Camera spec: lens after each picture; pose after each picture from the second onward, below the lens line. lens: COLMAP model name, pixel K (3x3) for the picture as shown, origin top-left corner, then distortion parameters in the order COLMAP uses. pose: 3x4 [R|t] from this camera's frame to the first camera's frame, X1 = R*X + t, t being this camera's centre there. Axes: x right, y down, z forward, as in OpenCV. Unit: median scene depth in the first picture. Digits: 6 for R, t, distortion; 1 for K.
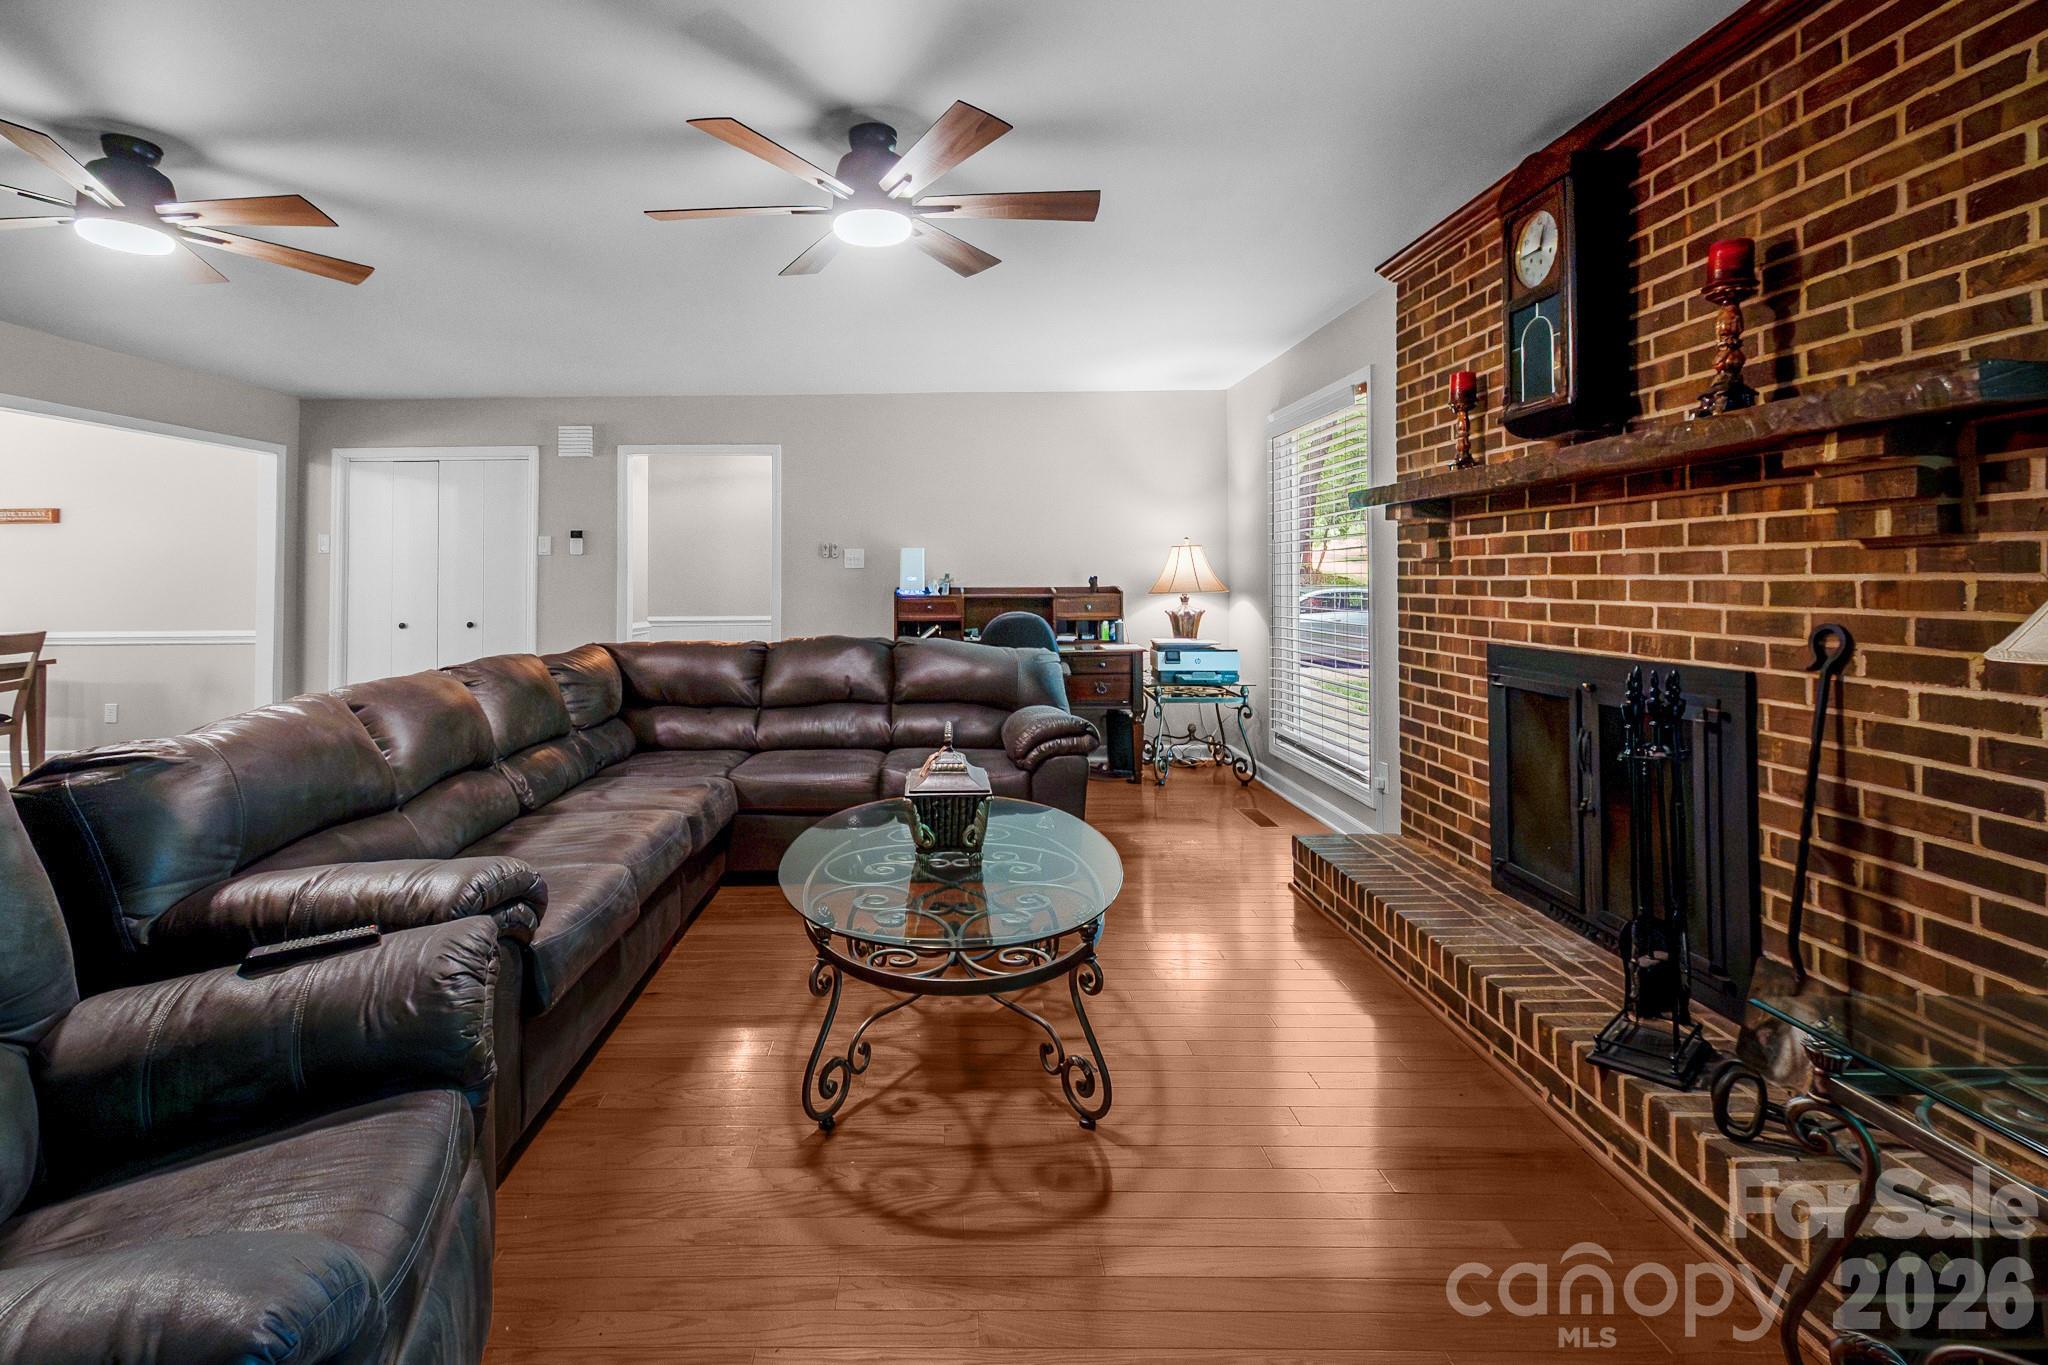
lens RADIAL K [[913.9, 0, 1021.6], [0, 913.9, 563.9], [0, 0, 1]] dist [-0.000156, -0.000346]
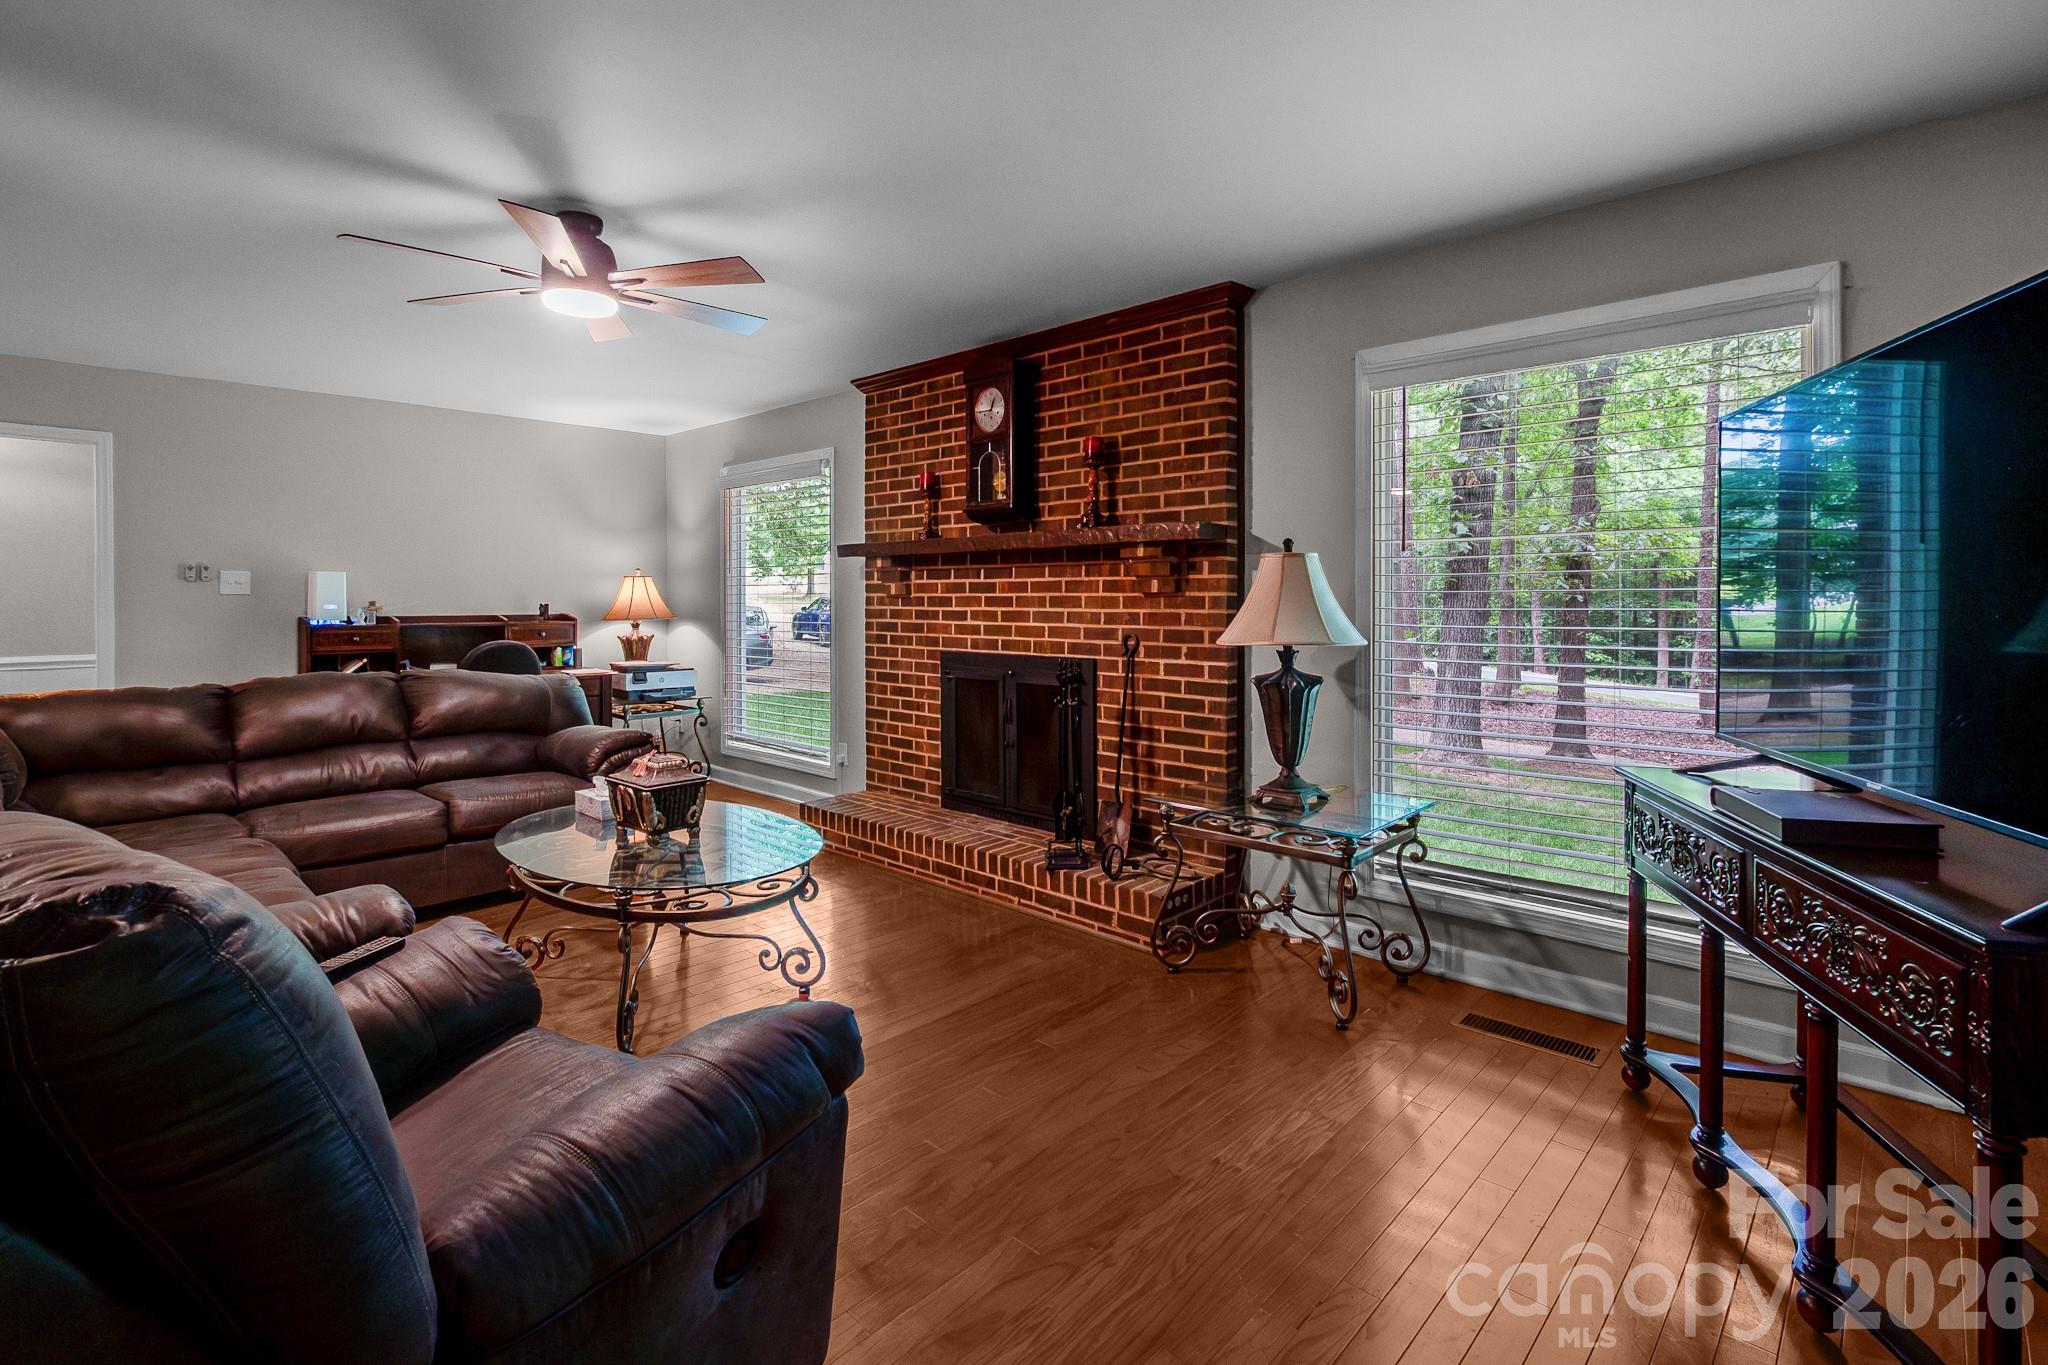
lens RADIAL K [[940.6, 0, 1029.5], [0, 940.6, 600.8], [0, 0, 1]] dist [-0.001072, -0.000124]
pose [[0.677434, 0.002099, 0.735580, -0.594650], [-0.016020, 0.999801, 0.011901, -0.020571], [-0.735409, -0.019846, 0.677333, -0.194633]]
